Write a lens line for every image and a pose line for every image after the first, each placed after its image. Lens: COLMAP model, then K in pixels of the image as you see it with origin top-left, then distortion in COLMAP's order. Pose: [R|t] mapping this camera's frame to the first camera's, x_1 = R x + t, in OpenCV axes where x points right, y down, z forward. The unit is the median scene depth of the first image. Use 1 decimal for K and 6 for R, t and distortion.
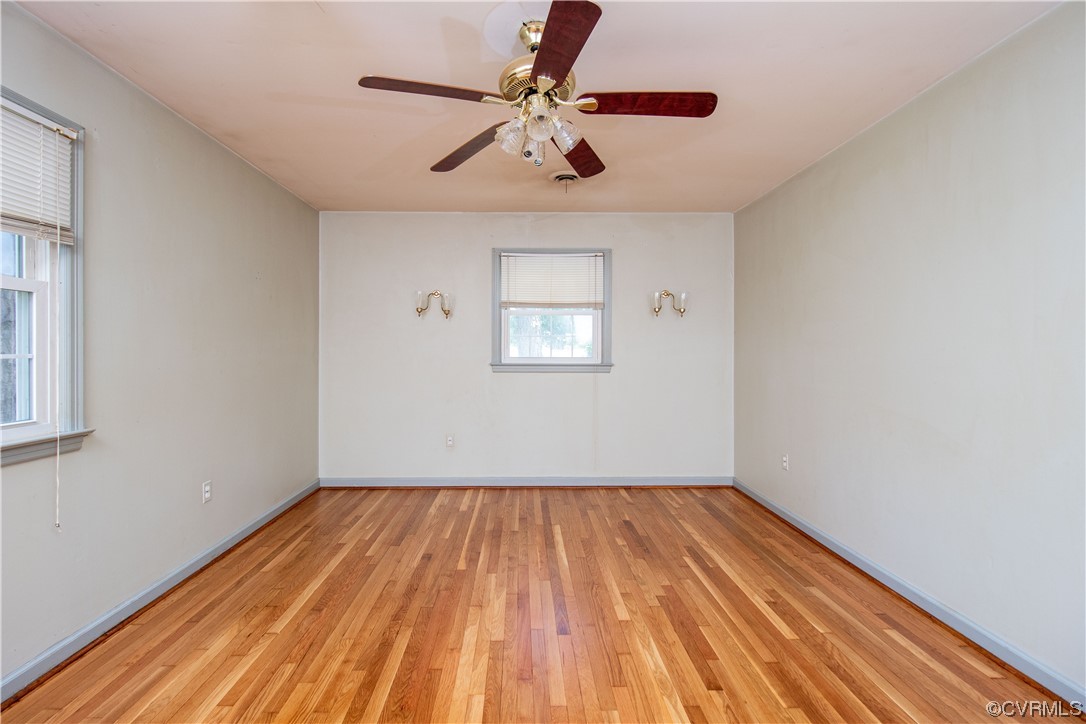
lens RADIAL K [[511.0, 0, 543.0], [0, 511.0, 362.0], [0, 0, 1]] dist [0.001419, -0.000067]
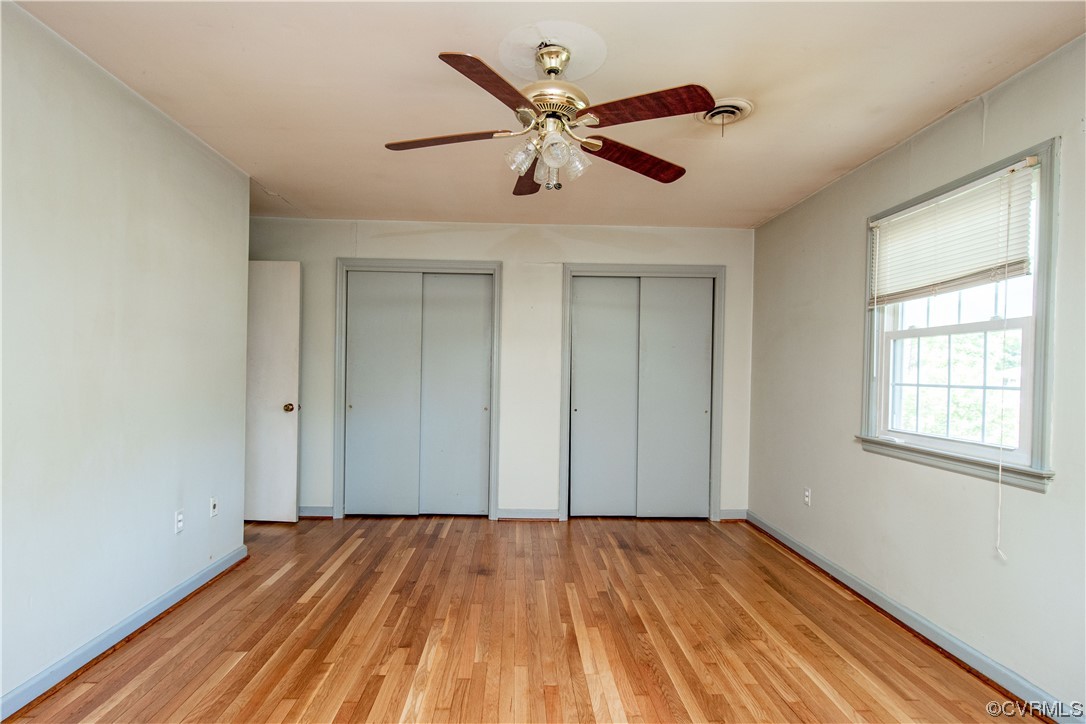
lens RADIAL K [[511.0, 0, 543.0], [0, 511.0, 362.0], [0, 0, 1]] dist [0.001419, -0.000067]
pose [[-0.999760, -0.020955, -0.006359, 0.001486], [-0.020985, 0.999769, 0.004722, -0.049695], [0.006259, 0.004854, -0.999969, 2.034301]]
